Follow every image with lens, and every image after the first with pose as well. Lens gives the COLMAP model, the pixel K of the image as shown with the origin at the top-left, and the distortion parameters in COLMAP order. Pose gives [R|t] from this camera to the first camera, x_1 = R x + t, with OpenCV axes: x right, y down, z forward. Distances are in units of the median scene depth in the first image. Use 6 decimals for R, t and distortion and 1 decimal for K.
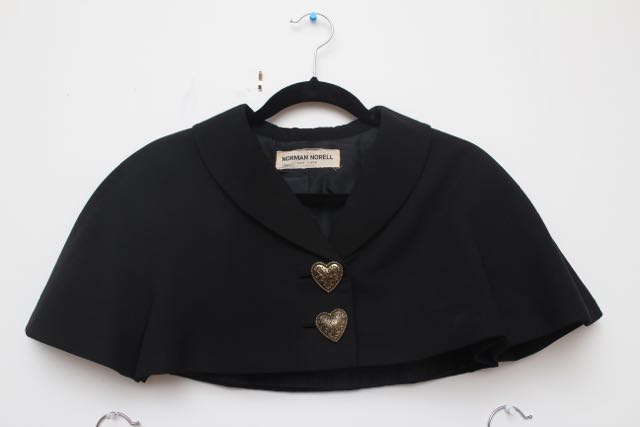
lens RADIAL K [[419.4, 0, 319.7], [0, 419.4, 213.3], [0, 0, 1]] dist [-0.007318, -0.001517]
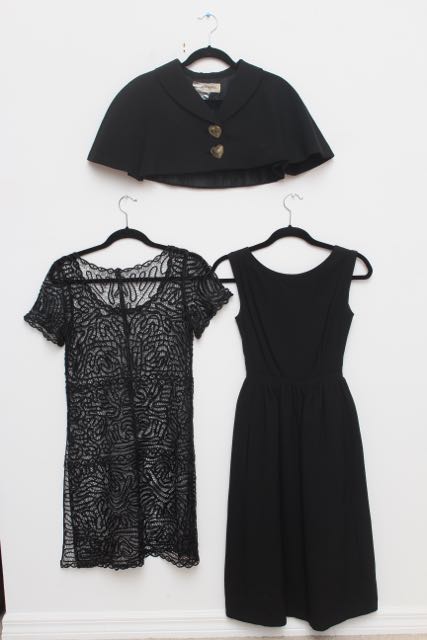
lens RADIAL K [[493.5, 0, 215.4], [0, 493.5, 313.3], [0, 0, 1]] dist [0.005675, 0.006657]
pose [[0.999977, -0.005588, 0.003780, 0.001382], [0.004982, 0.989458, 0.144734, 0.694519], [-0.004549, -0.144712, 0.989463, -1.779542]]
